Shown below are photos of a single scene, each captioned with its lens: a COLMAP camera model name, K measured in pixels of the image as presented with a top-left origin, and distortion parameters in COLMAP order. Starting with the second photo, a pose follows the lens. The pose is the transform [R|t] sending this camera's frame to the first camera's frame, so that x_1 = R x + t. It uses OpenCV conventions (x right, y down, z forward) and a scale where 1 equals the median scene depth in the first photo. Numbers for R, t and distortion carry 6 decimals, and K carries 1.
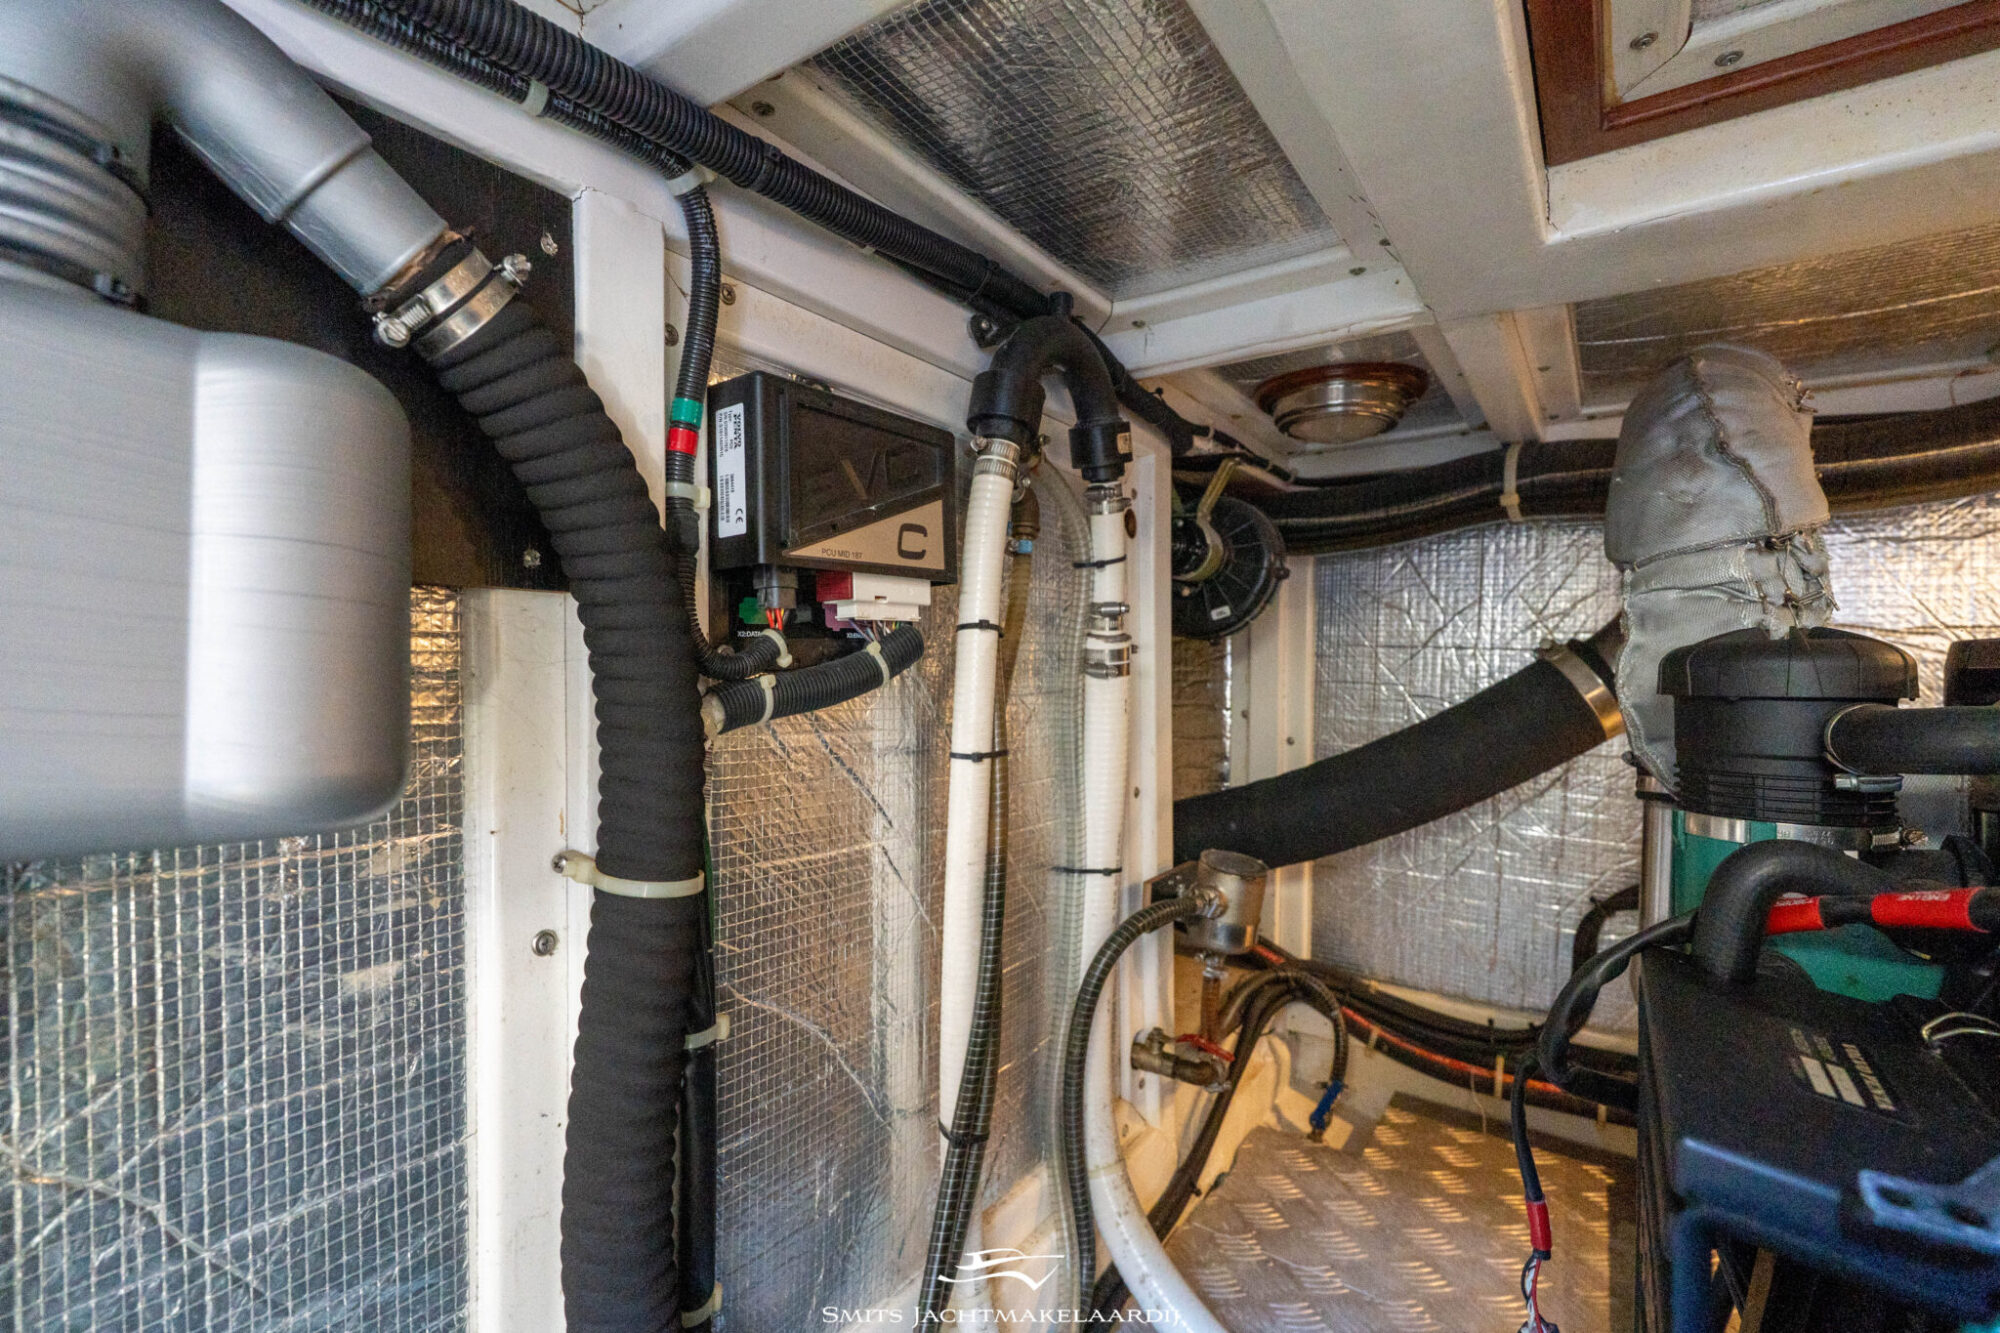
lens RADIAL K [[879.5, 0, 997.0], [0, 879.5, 669.3], [0, 0, 1]] dist [-0.003931, -0.000351]
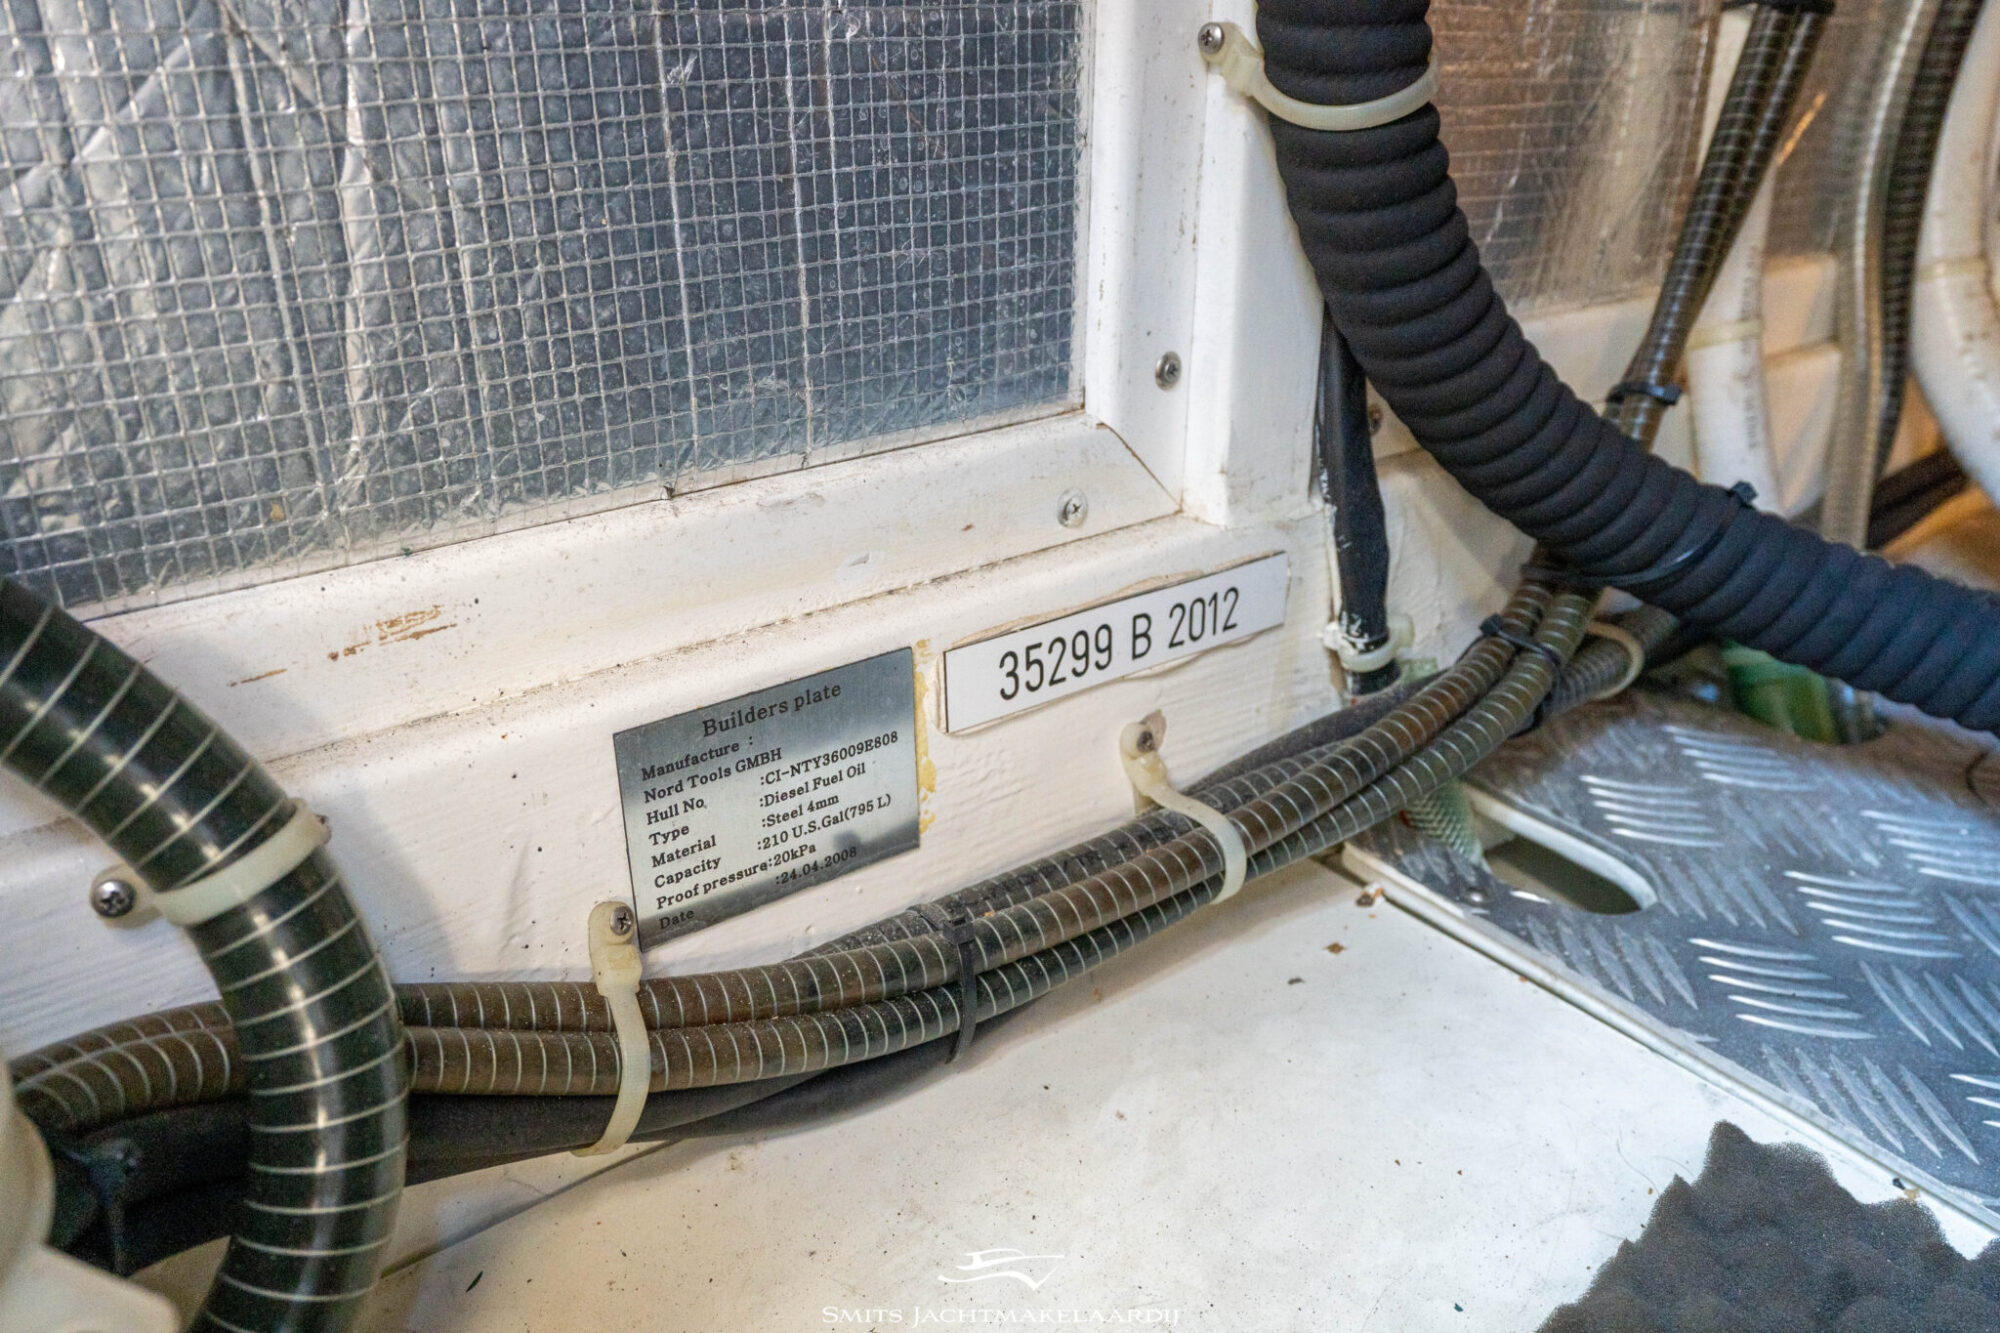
lens RADIAL K [[1515.1, 0, 1000.0], [0, 1515.1, 666.5], [0, 0, 1]] dist [-0.004454, -0.003118]
pose [[0.954050, 0.123911, -0.272826, -0.201677], [-0.002010, 0.913120, 0.407685, 0.549147], [0.299640, -0.388404, 0.871412, -0.109618]]
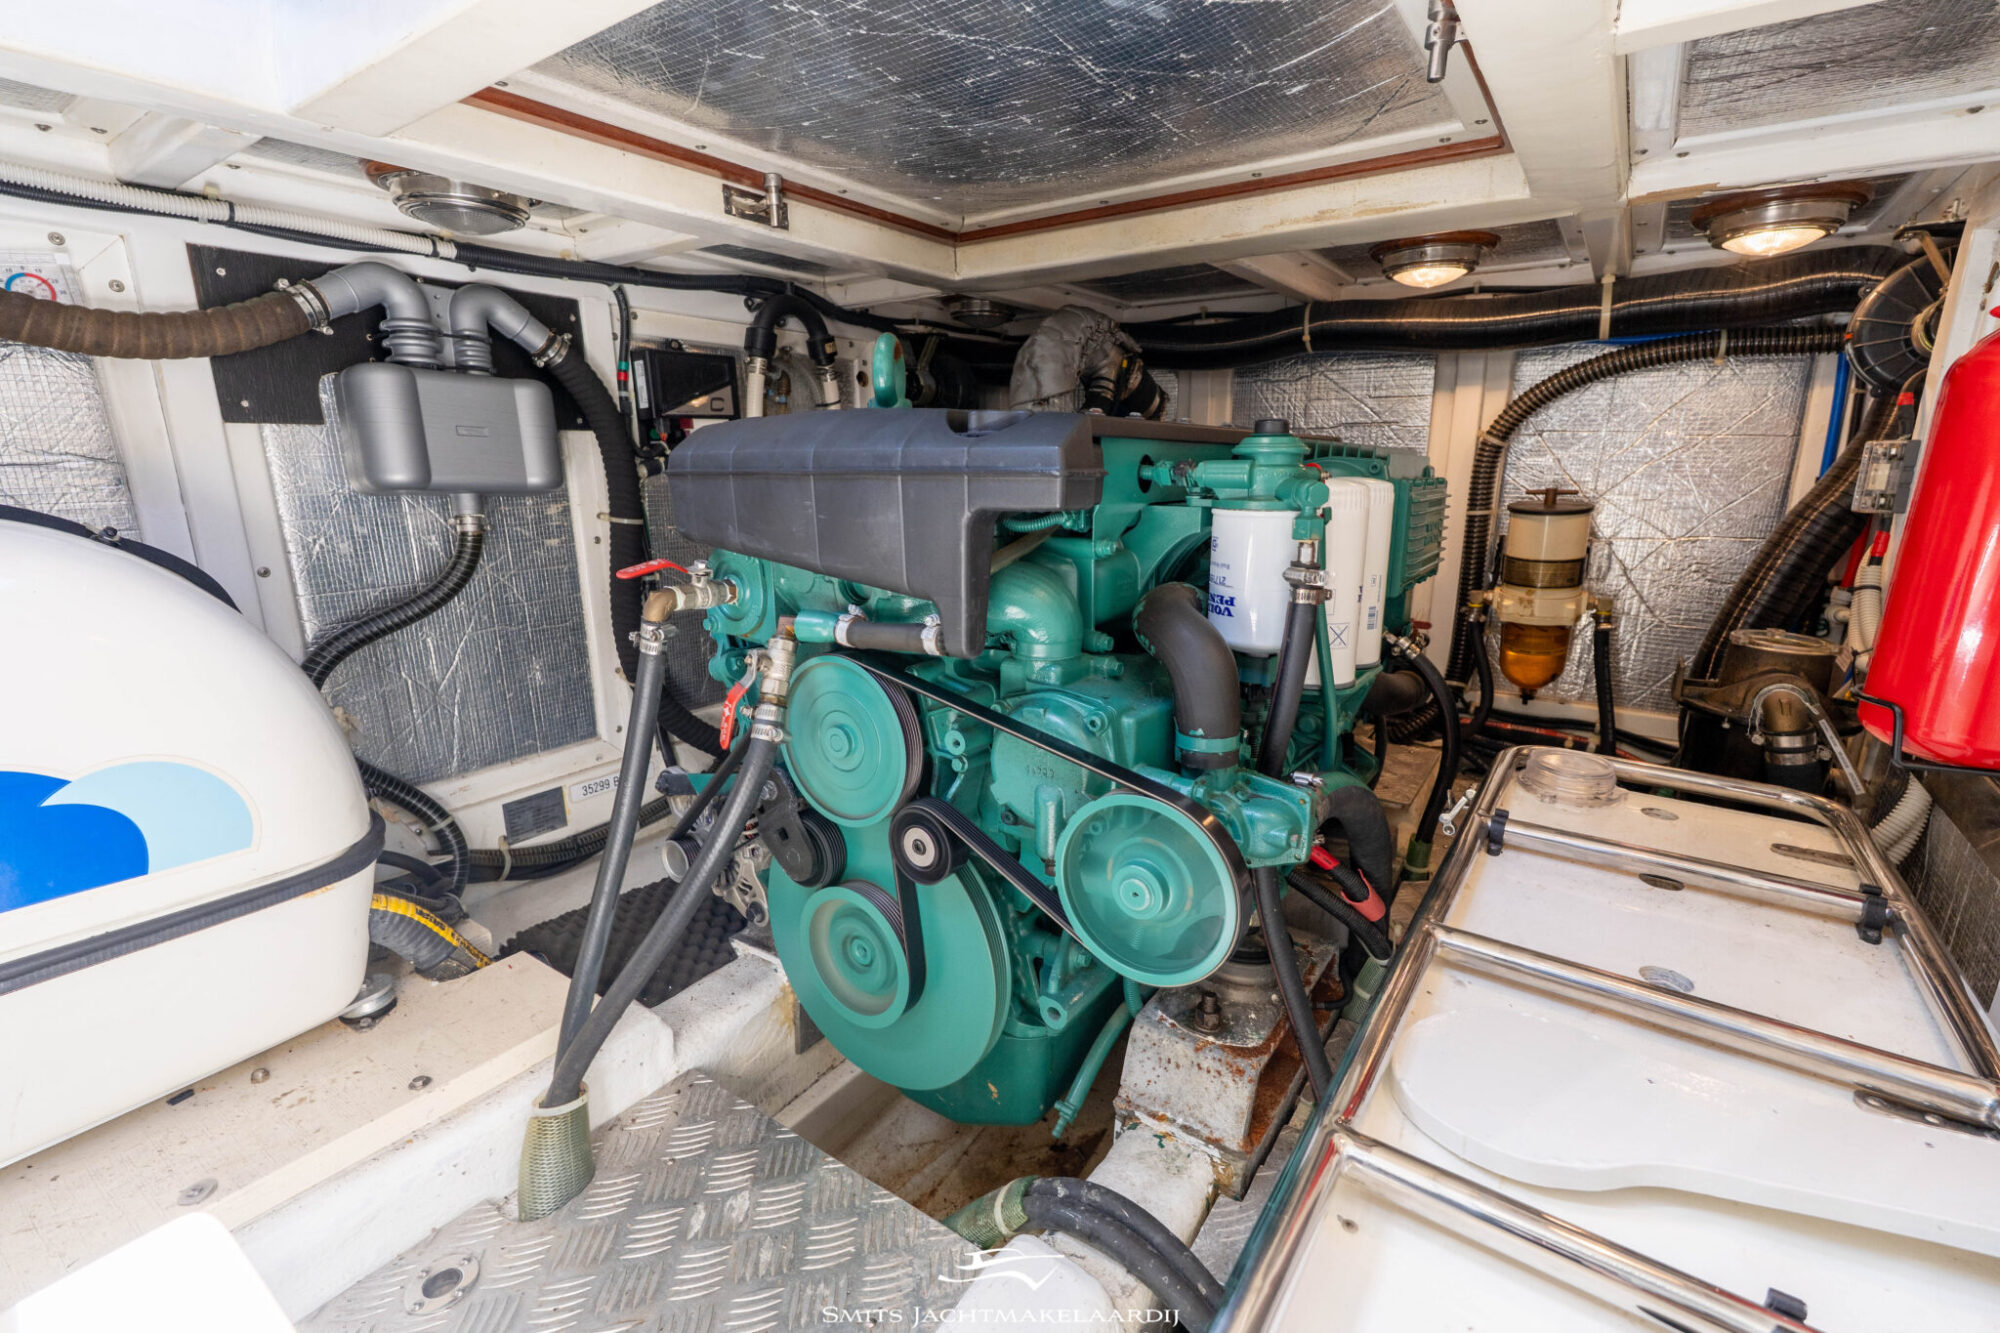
lens RADIAL K [[879.5, 0, 997.0], [0, 879.5, 669.3], [0, 0, 1]] dist [-0.003931, -0.000351]
pose [[0.999907, -0.012251, -0.005993, 0.708204], [0.013290, 0.973897, 0.226602, 0.037538], [0.003061, -0.226661, 0.973969, -1.641121]]
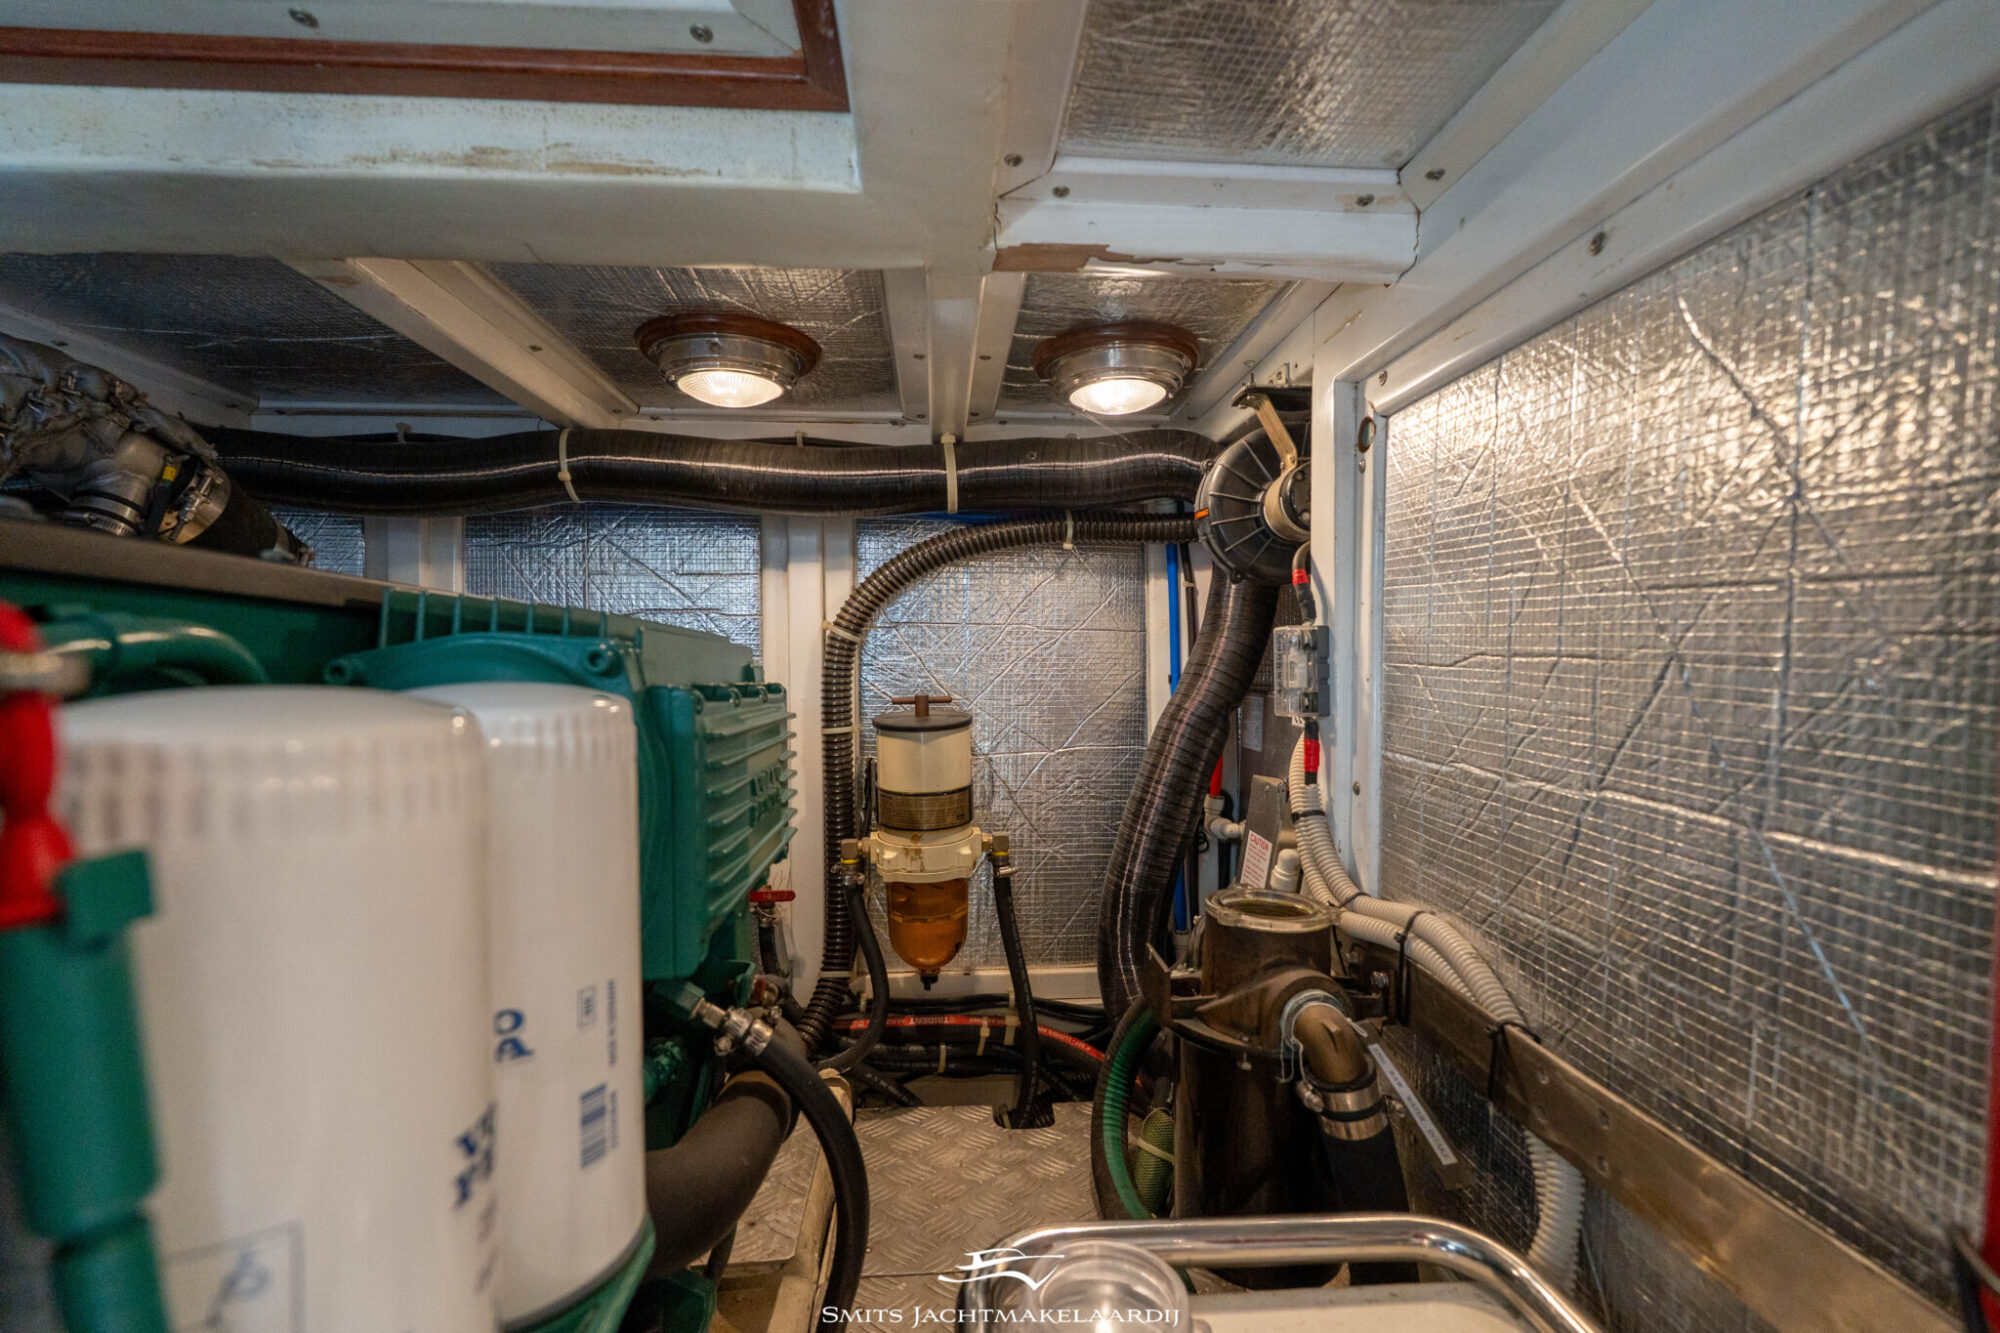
lens RADIAL K [[879.5, 0, 997.0], [0, 879.5, 669.3], [0, 0, 1]] dist [-0.003931, -0.000351]
pose [[0.776368, -0.020667, 0.629941, 1.230777], [0.022513, 0.999734, 0.005053, 0.061916], [-0.629878, 0.010259, 0.776626, -0.631295]]
